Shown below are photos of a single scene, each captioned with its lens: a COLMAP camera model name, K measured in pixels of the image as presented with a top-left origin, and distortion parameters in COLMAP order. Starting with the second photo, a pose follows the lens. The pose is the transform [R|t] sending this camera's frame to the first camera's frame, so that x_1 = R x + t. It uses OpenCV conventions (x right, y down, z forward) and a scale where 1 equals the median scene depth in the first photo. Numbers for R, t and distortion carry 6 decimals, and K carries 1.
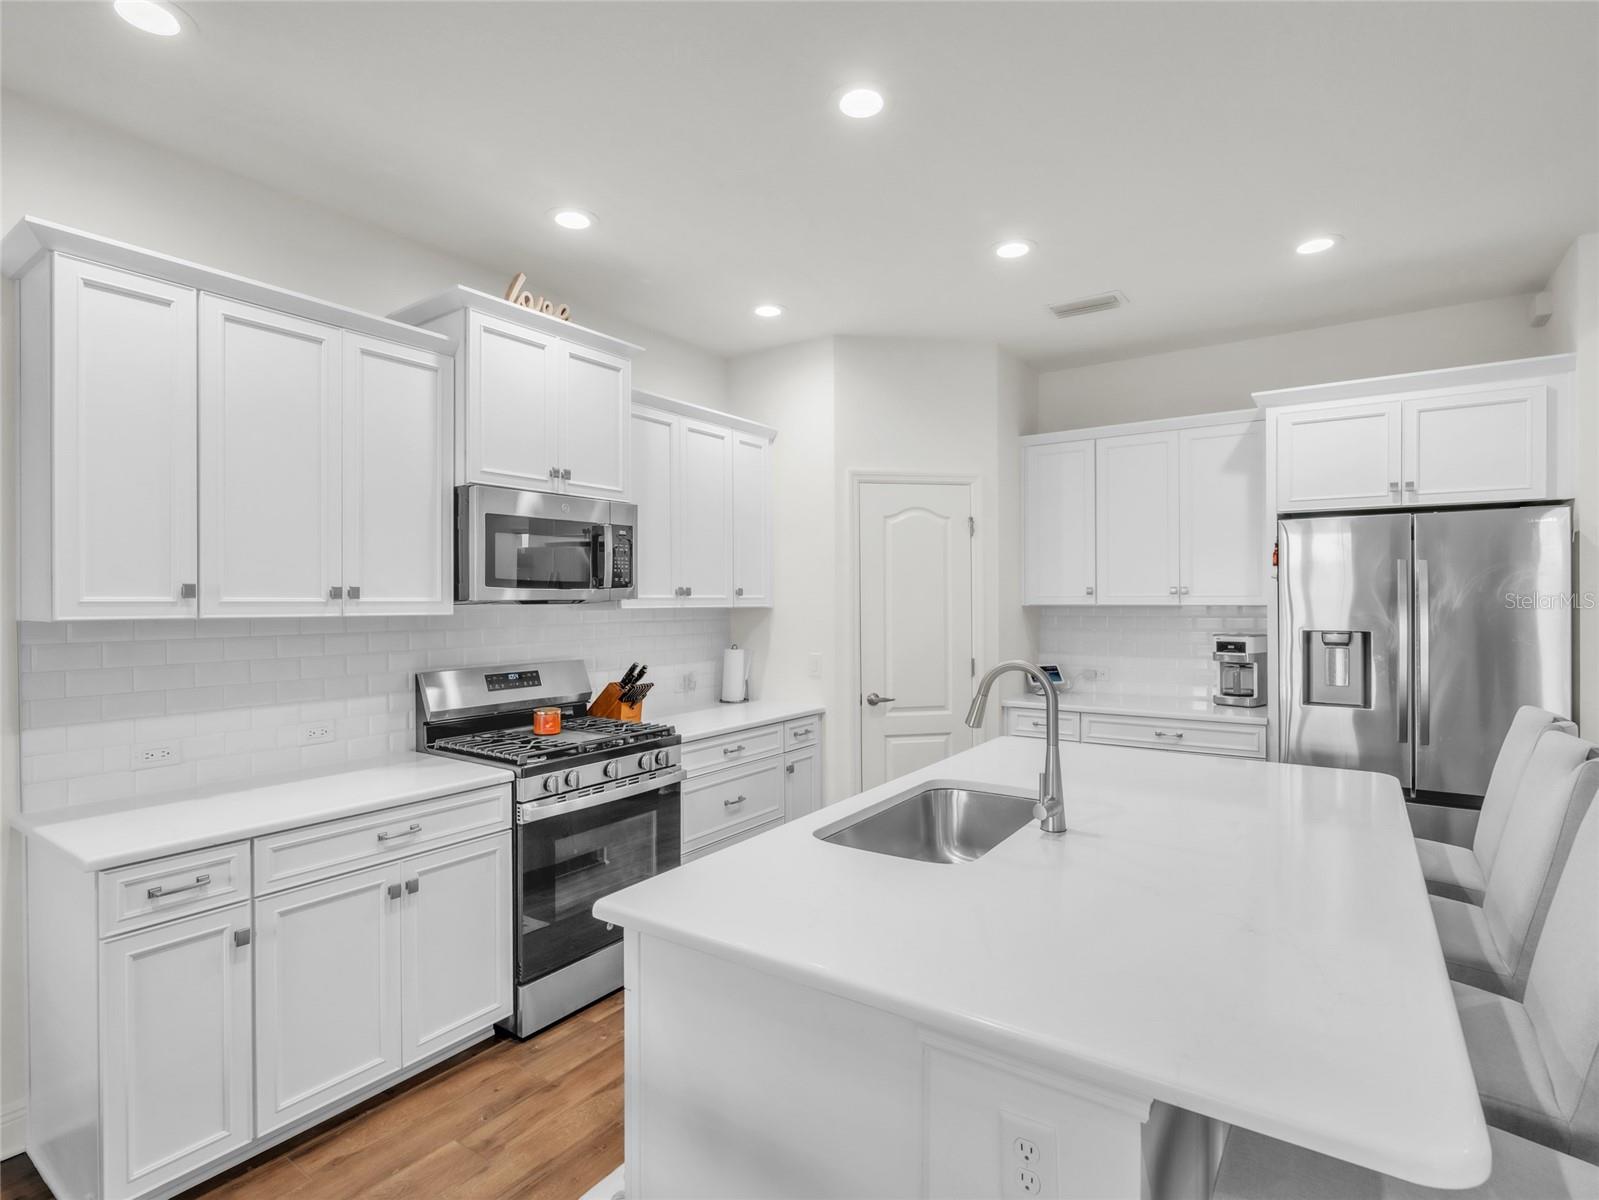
lens RADIAL K [[797.3, 0, 804.4], [0, 797.3, 598.2], [0, 0, 1]] dist [-0.007296, 0.001426]
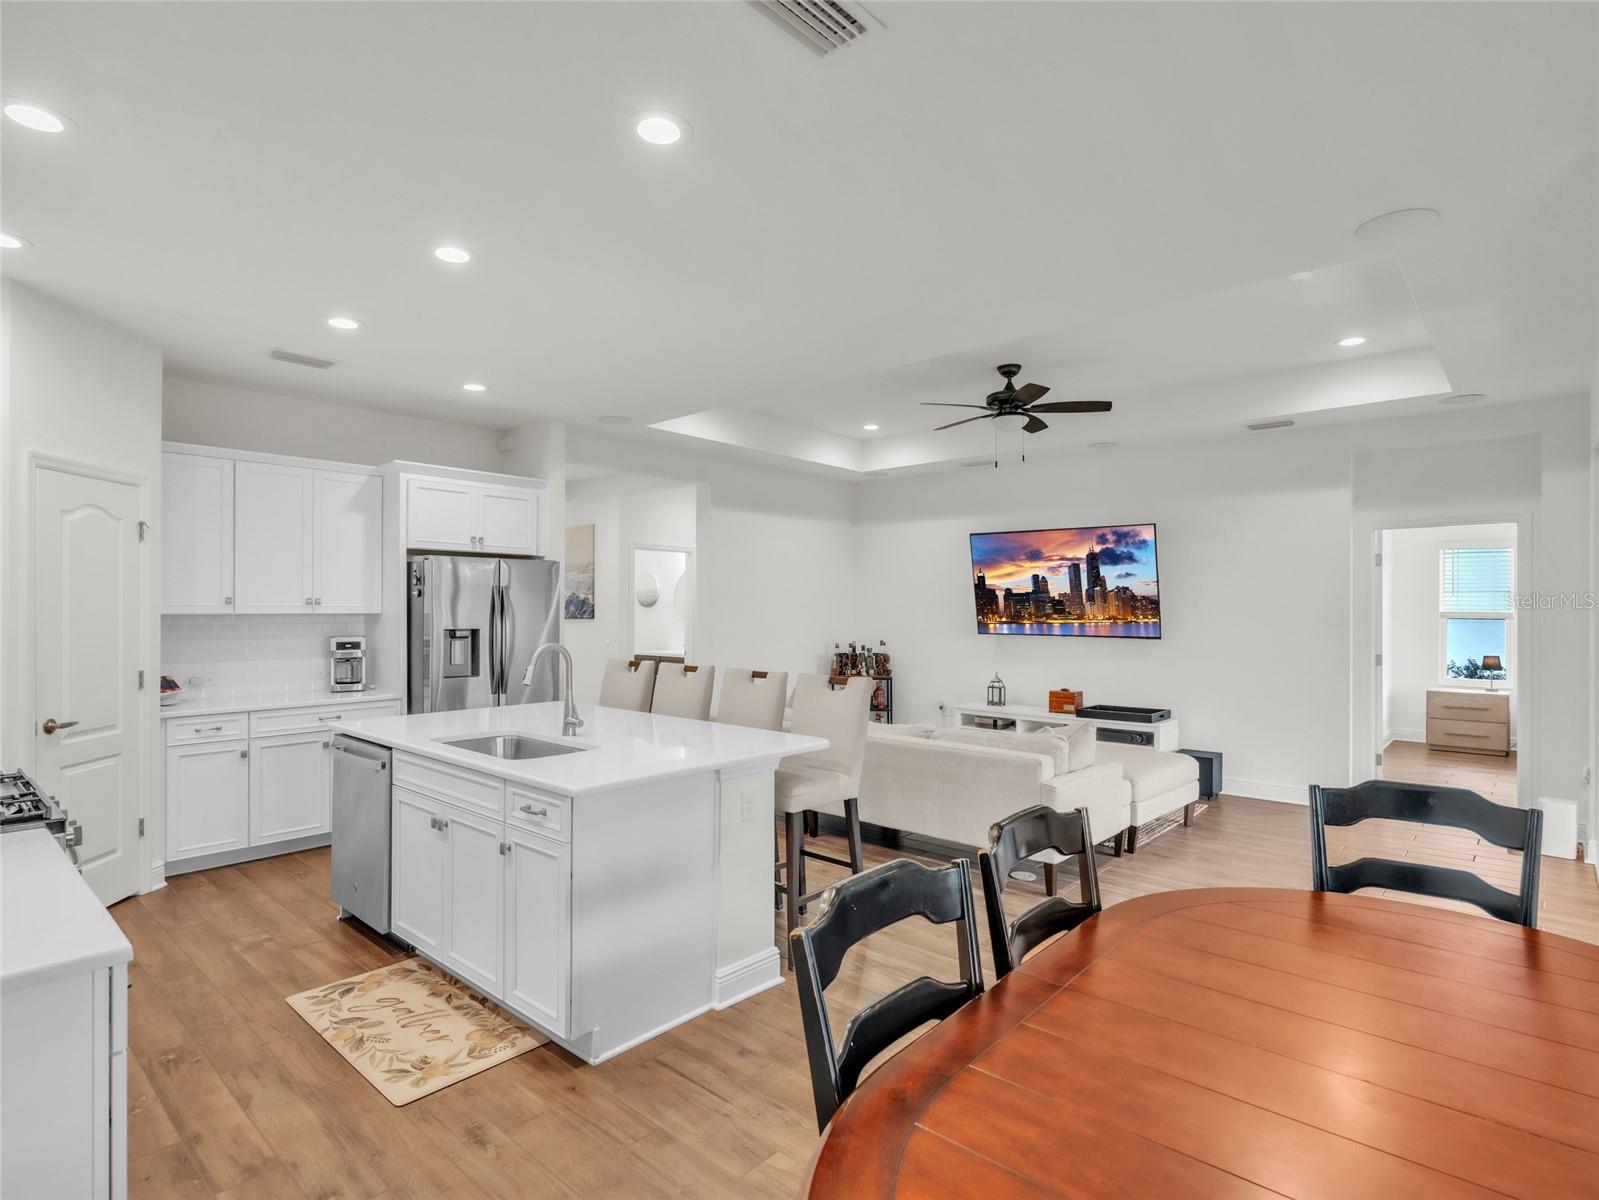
lens RADIAL K [[846.6, 0, 772.9], [0, 846.6, 613.1], [0, 0, 1]] dist [-0.005792, -0.000338]
pose [[0.146458, -0.002252, 0.989214, -0.941729], [-0.003430, 0.999990, 0.002784, 0.002833], [-0.989211, -0.003801, 0.146449, 0.158115]]
